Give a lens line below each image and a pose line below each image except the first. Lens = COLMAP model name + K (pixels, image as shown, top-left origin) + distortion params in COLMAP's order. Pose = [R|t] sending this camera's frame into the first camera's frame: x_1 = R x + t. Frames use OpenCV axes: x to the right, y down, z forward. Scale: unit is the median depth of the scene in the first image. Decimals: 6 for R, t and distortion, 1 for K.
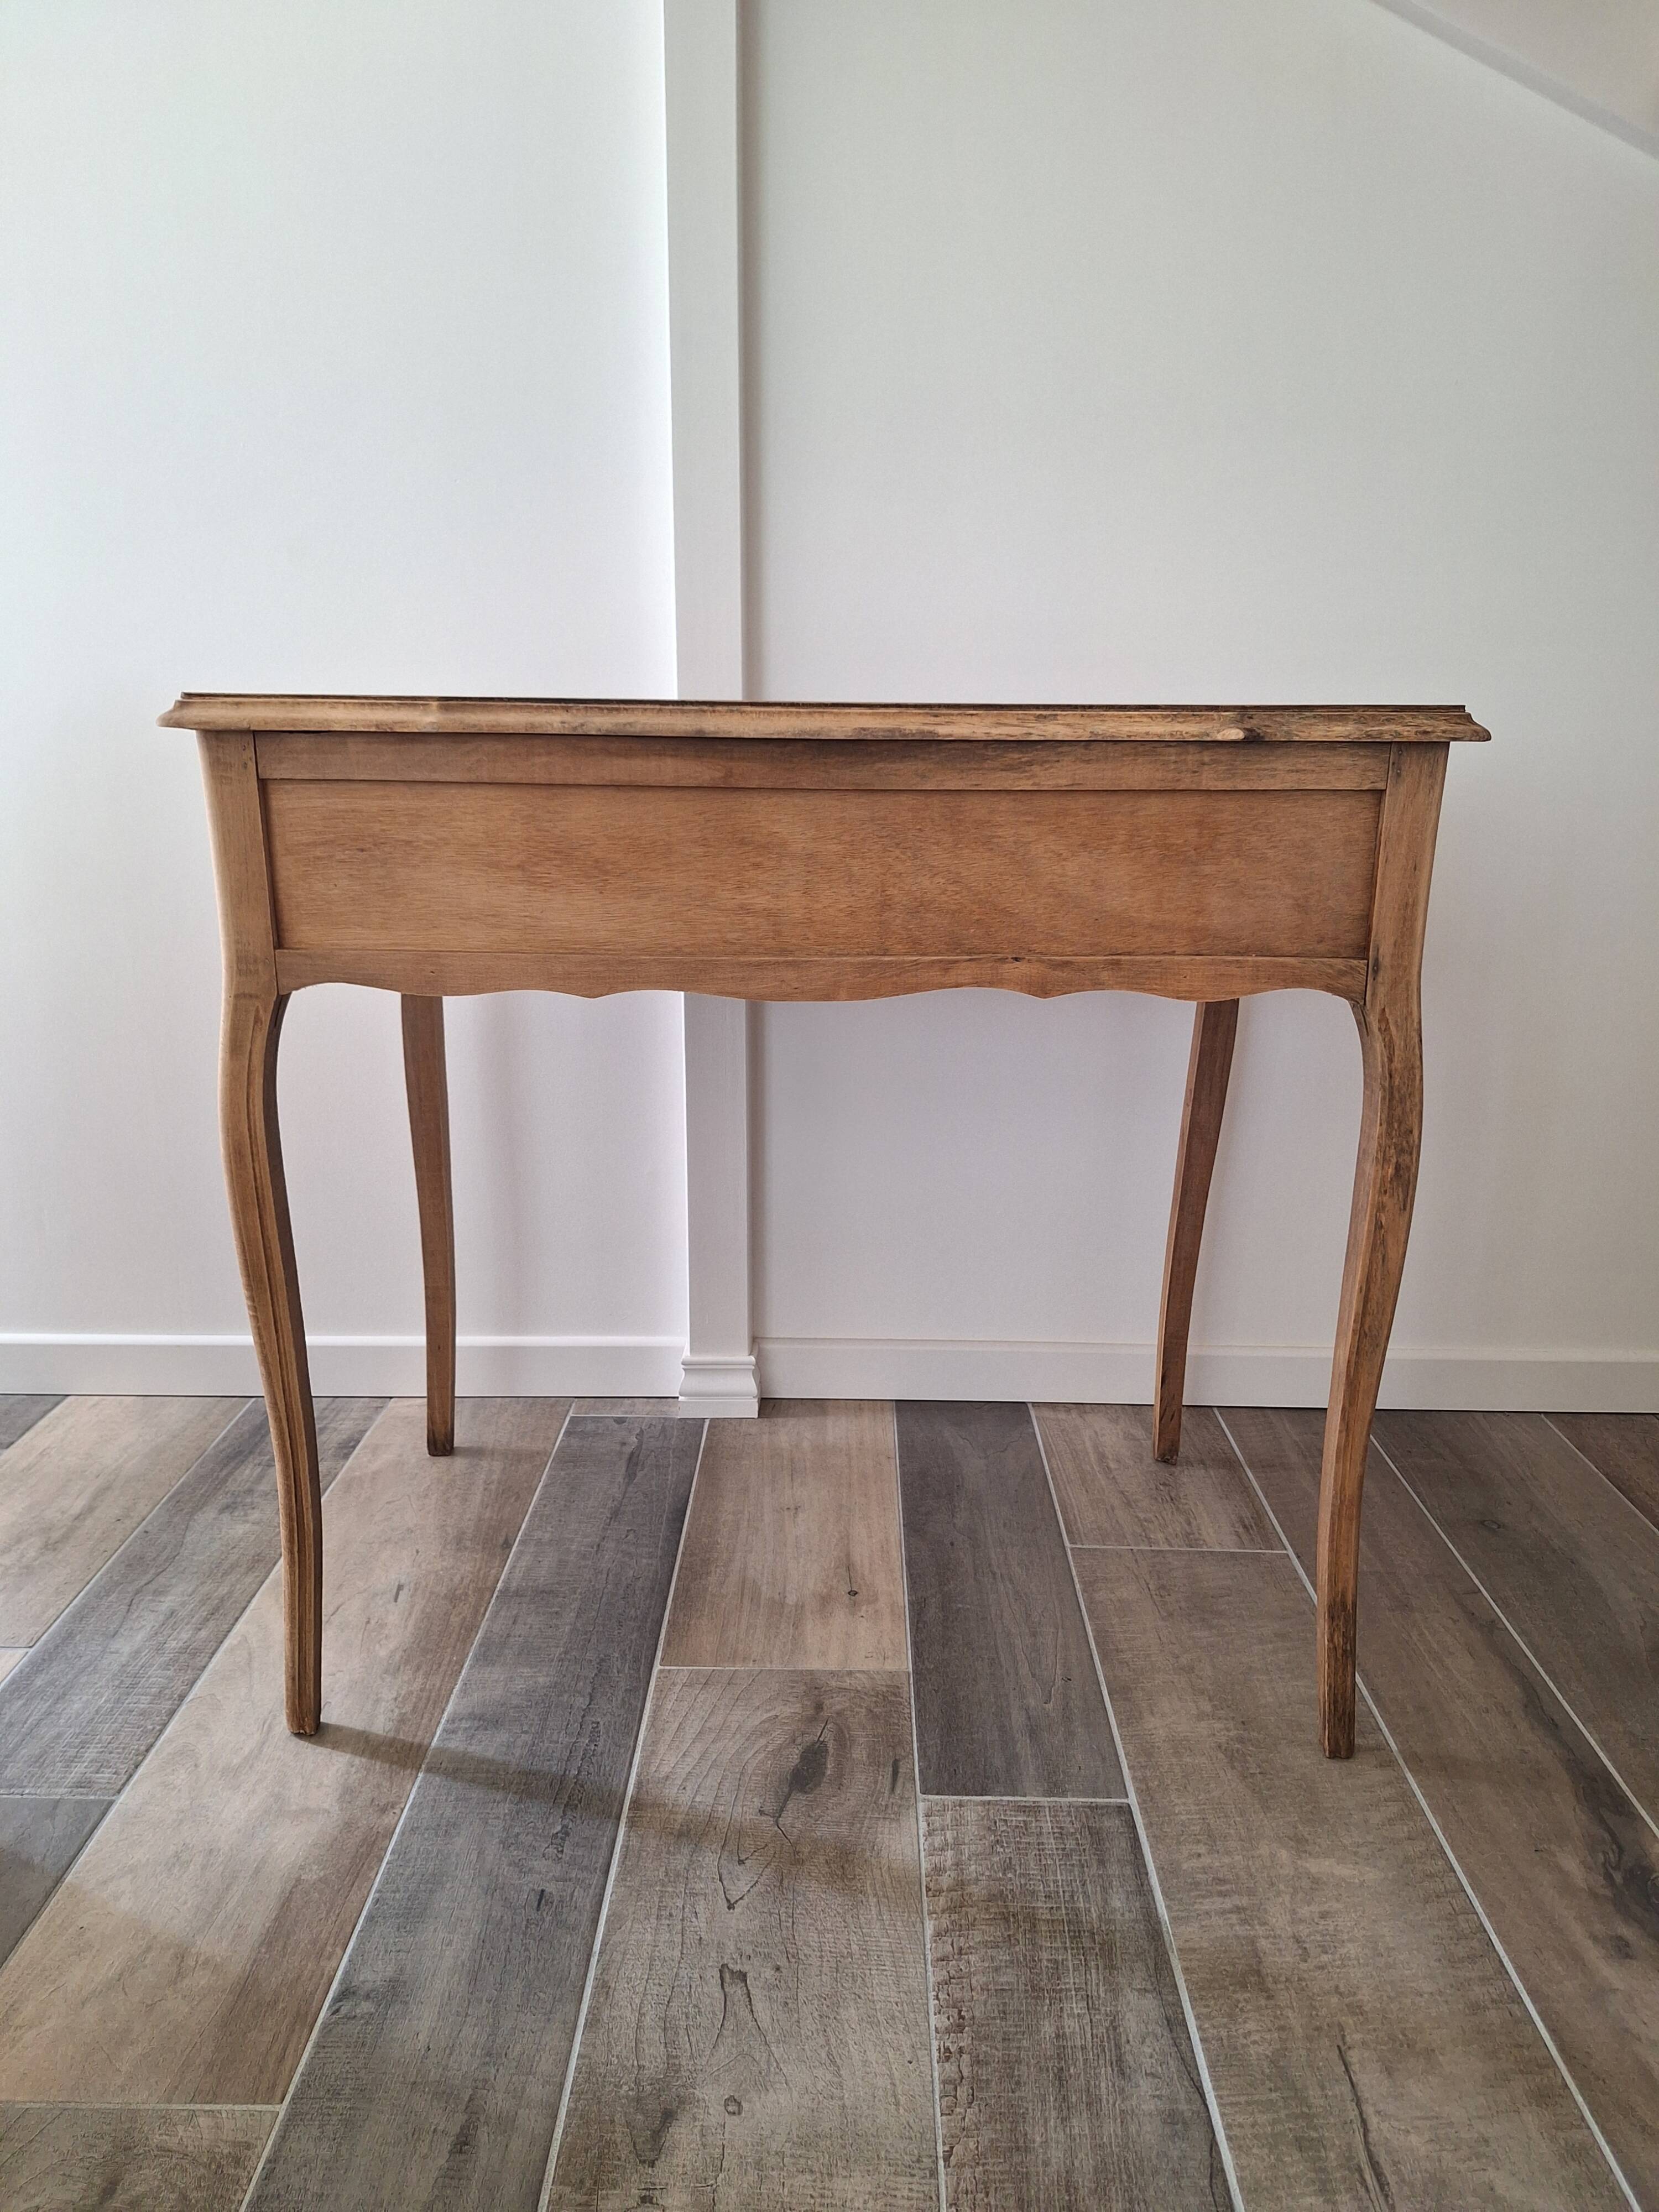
lens RADIAL K [[1546.1, 0, 838.2], [0, 1546.1, 1122.4], [0, 0, 1]] dist [0.066053, -0.080819]
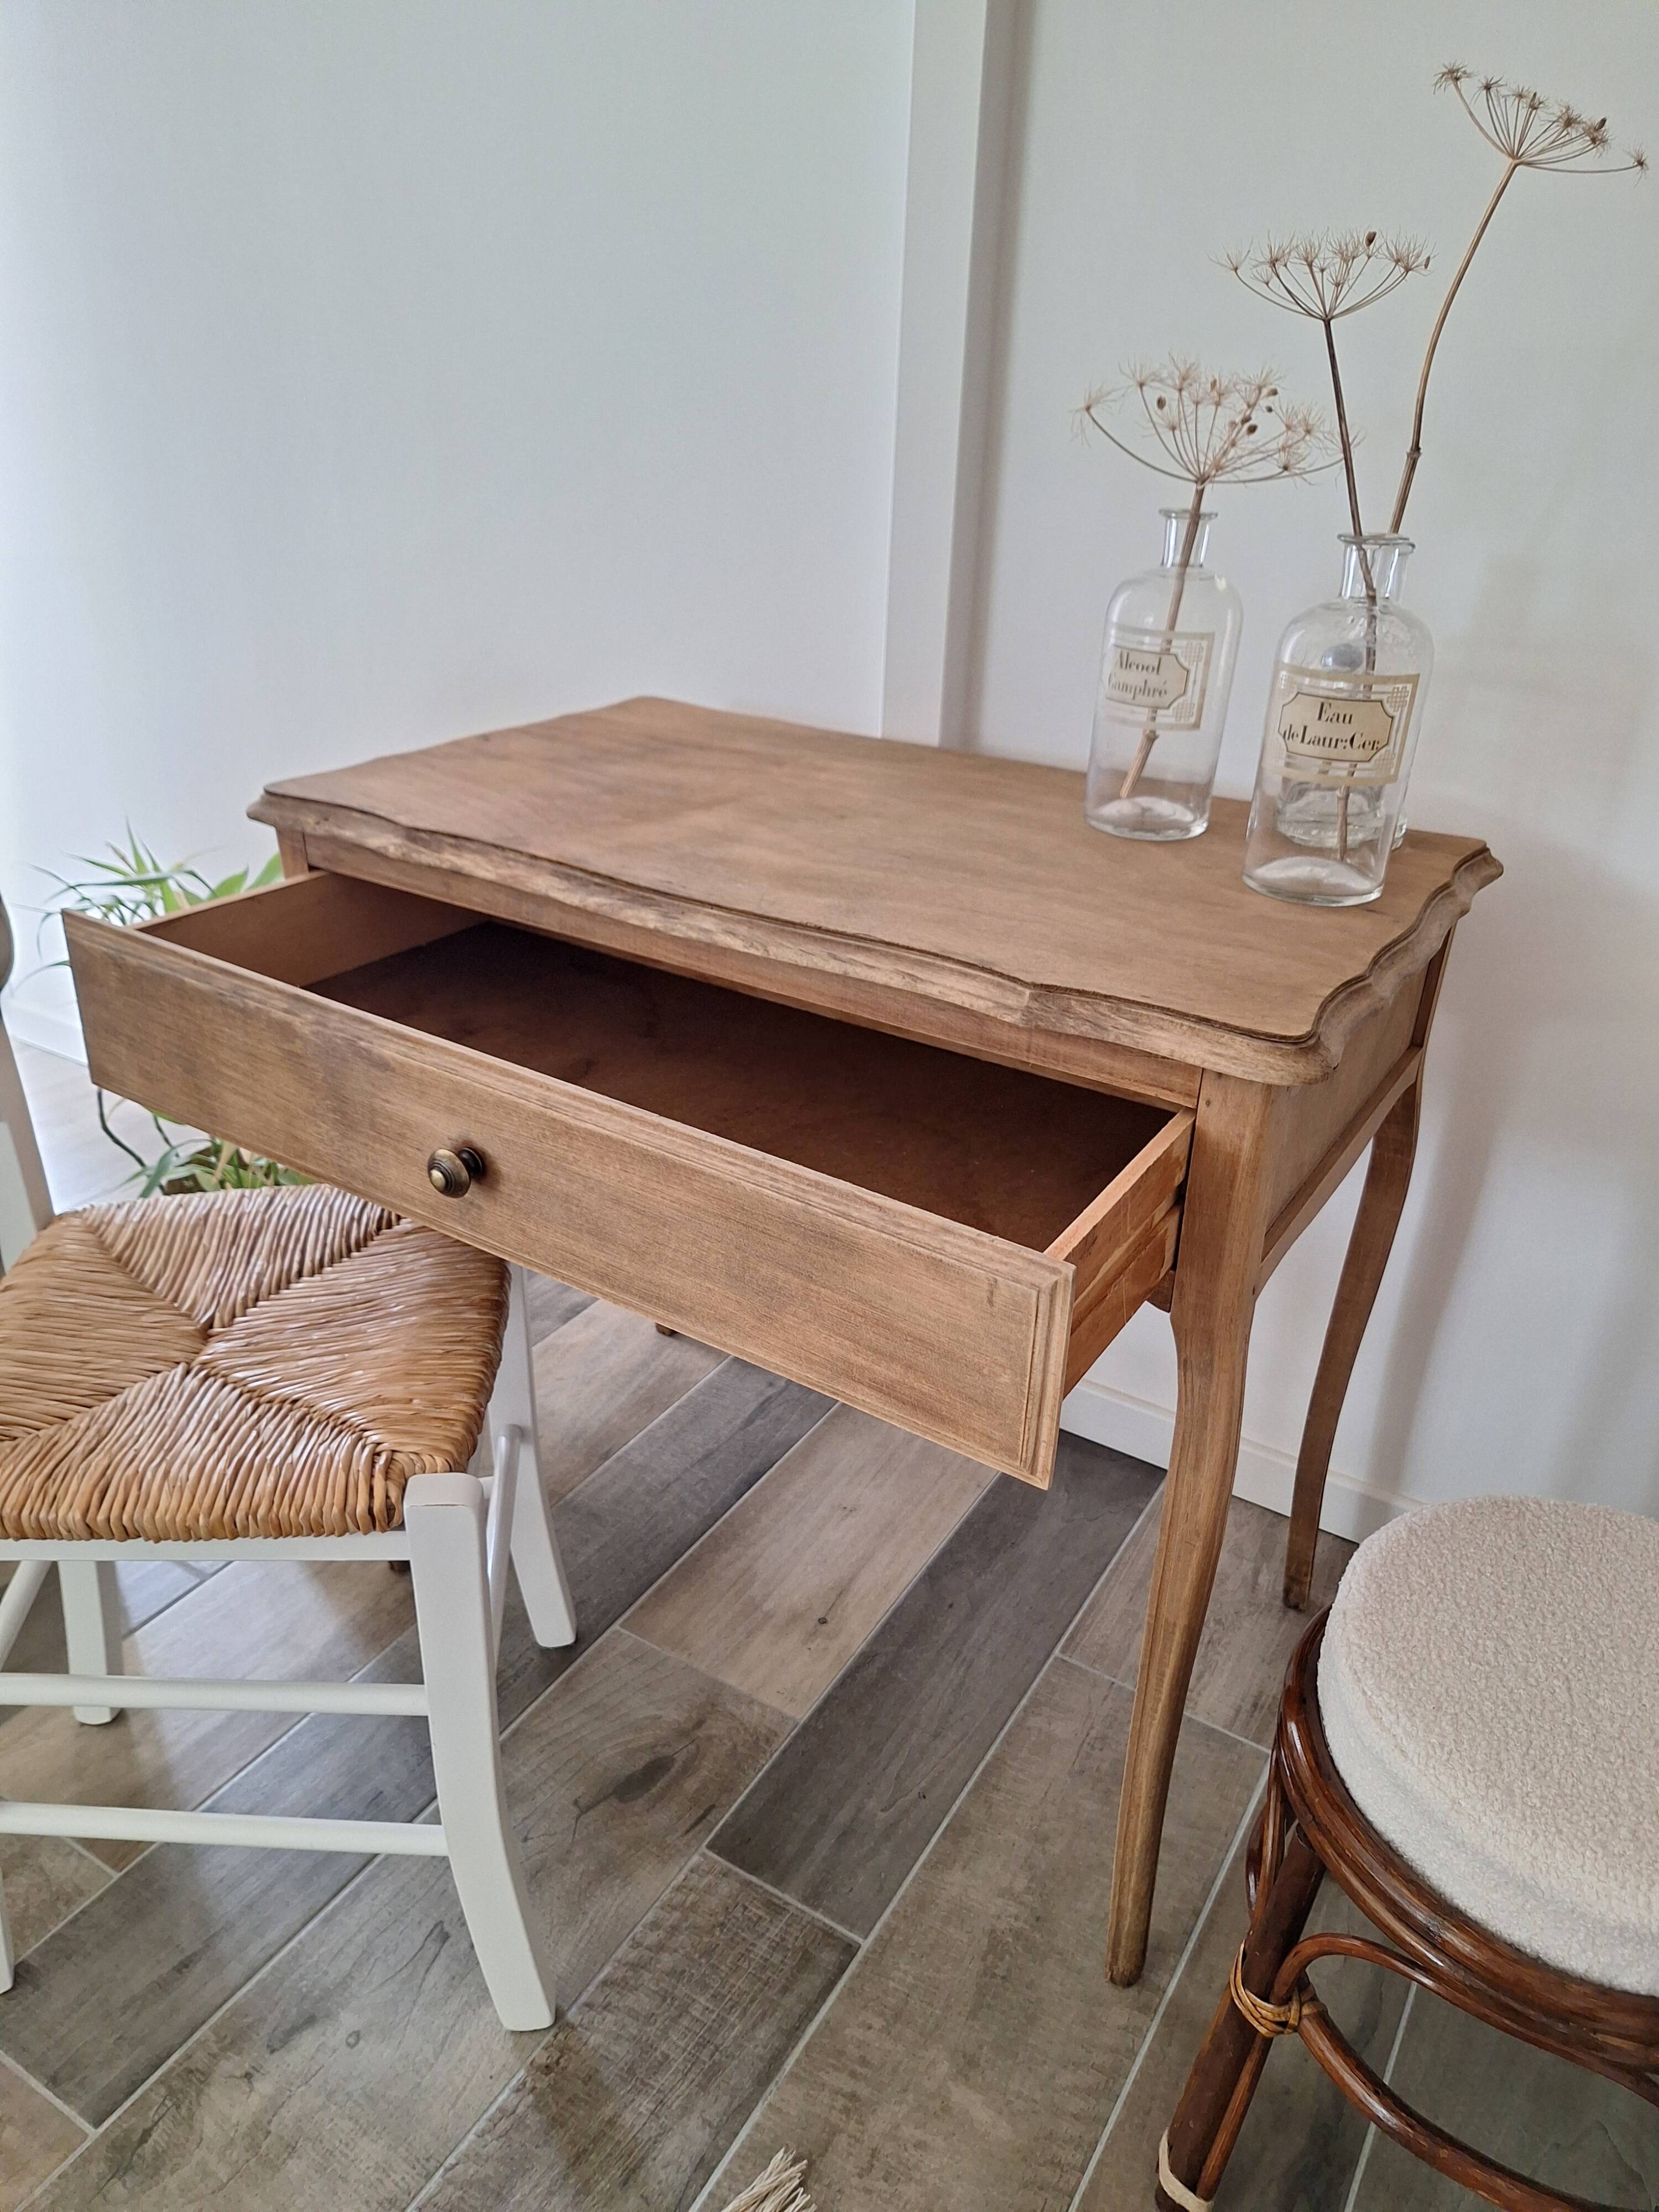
lens RADIAL K [[1553.7, 0, 838.1], [0, 1553.7, 1116.3], [0, 0, 1]] dist [0.062702, -0.083952]
pose [[0.860741, 0.245518, -0.445922, 0.492838], [-0.157067, 0.961351, 0.226127, -0.329646], [0.484206, -0.124596, 0.866037, 0.139488]]
